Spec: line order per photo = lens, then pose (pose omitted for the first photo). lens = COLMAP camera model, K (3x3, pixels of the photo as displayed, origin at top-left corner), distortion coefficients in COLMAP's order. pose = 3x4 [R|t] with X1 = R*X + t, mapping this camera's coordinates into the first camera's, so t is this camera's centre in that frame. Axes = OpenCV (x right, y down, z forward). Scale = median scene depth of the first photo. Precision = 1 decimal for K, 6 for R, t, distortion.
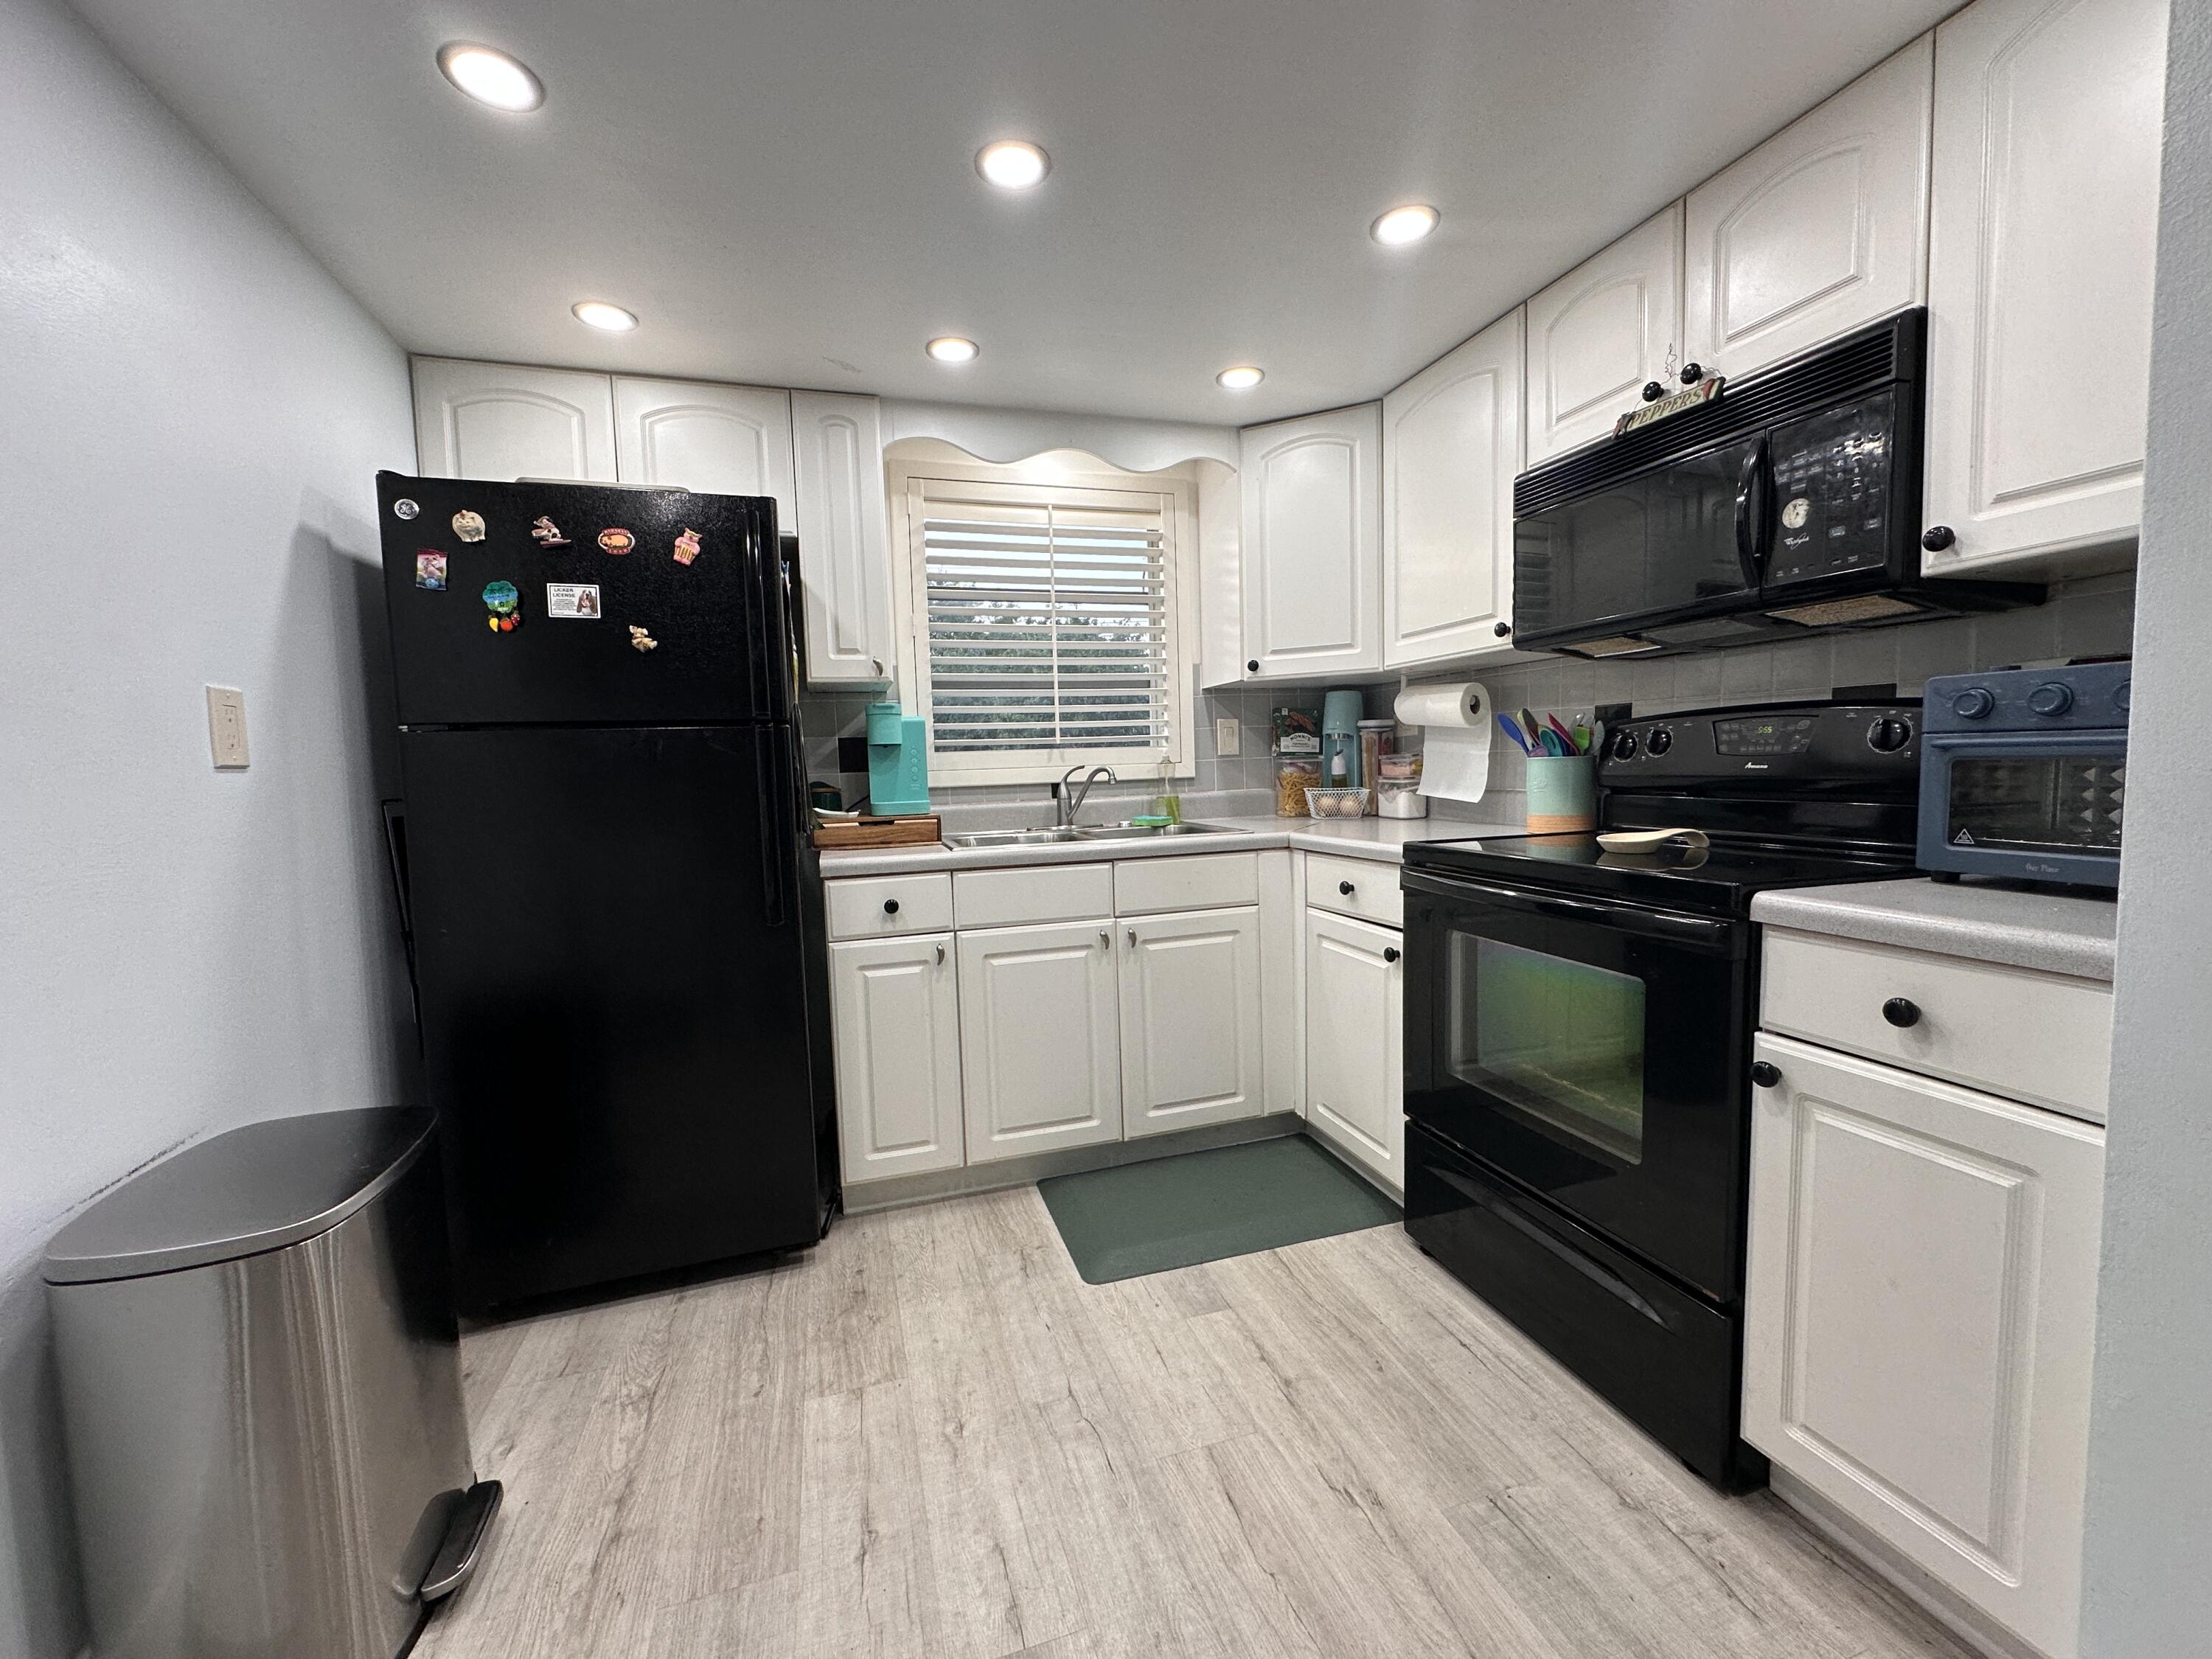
lens RADIAL K [[885.0, 0, 1106.0], [0, 885.0, 829.5], [0, 0, 1]] dist [-0.003570, 0.000712]
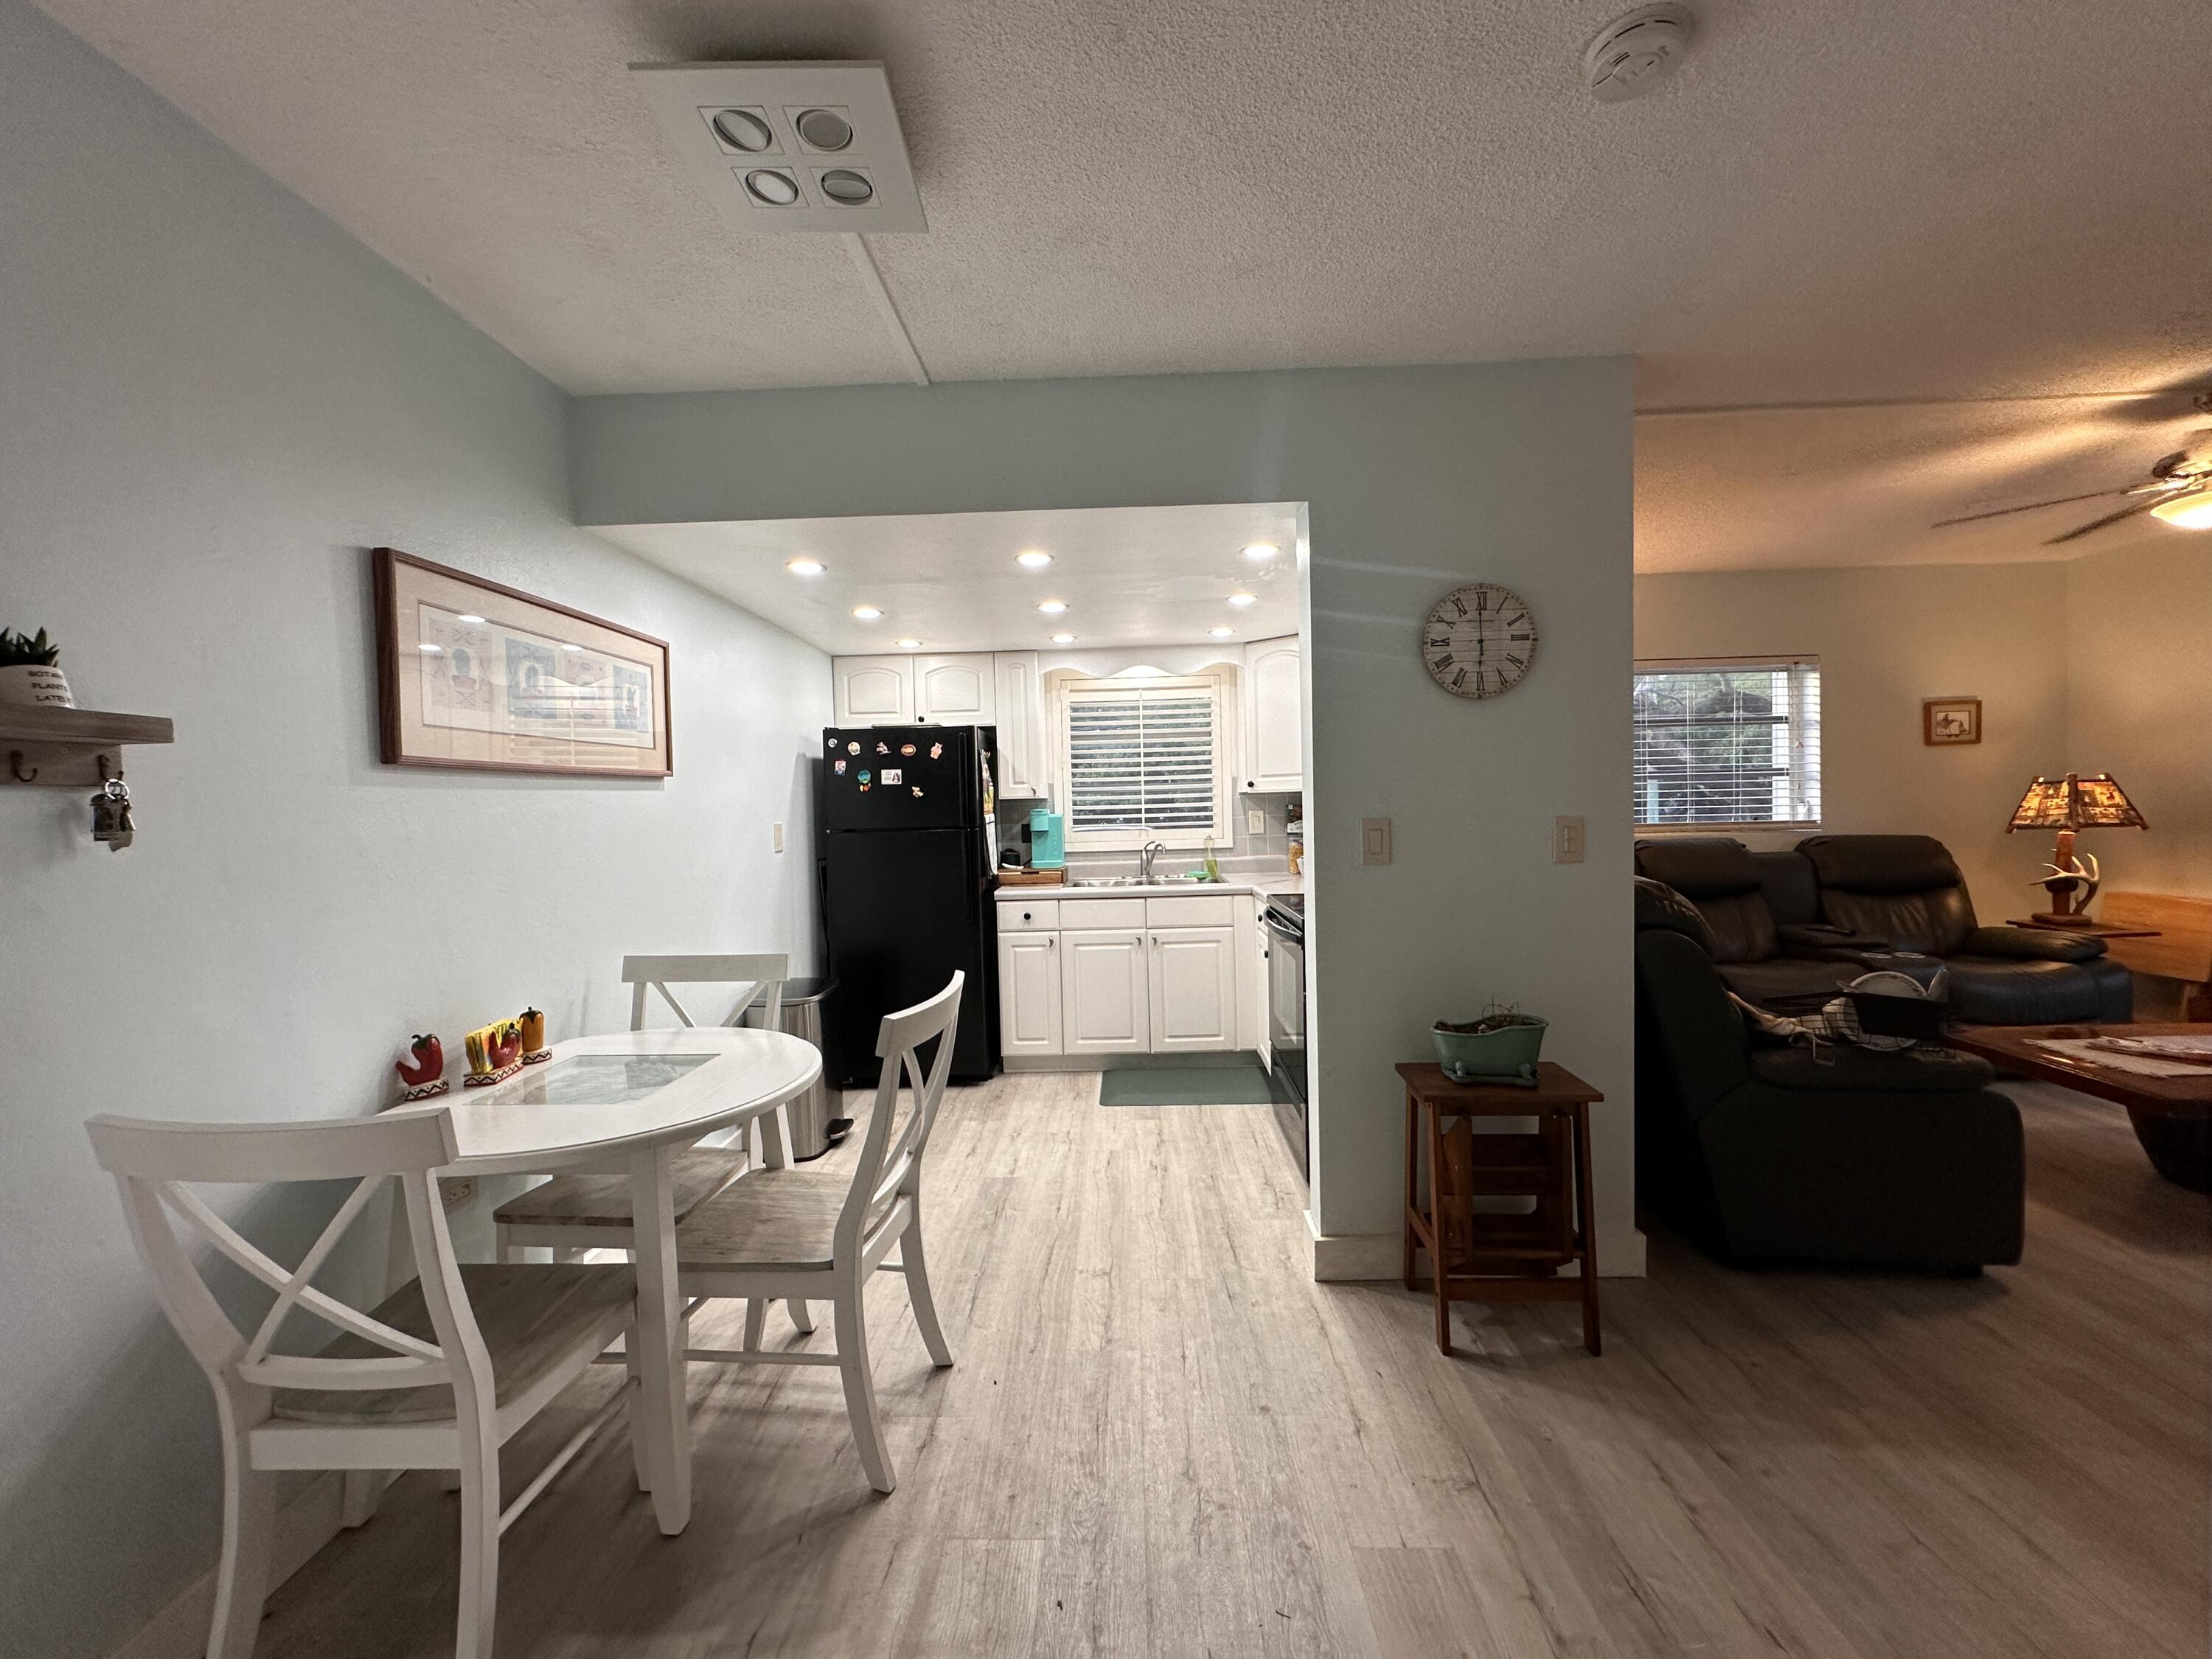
lens RADIAL K [[885.0, 0, 1106.0], [0, 885.0, 829.5], [0, 0, 1]] dist [-0.003570, 0.000712]
pose [[0.947317, 0.016221, -0.319886, 0.545406], [-0.026684, 0.999242, -0.028353, -0.055197], [0.319183, 0.035395, 0.947032, -0.818377]]
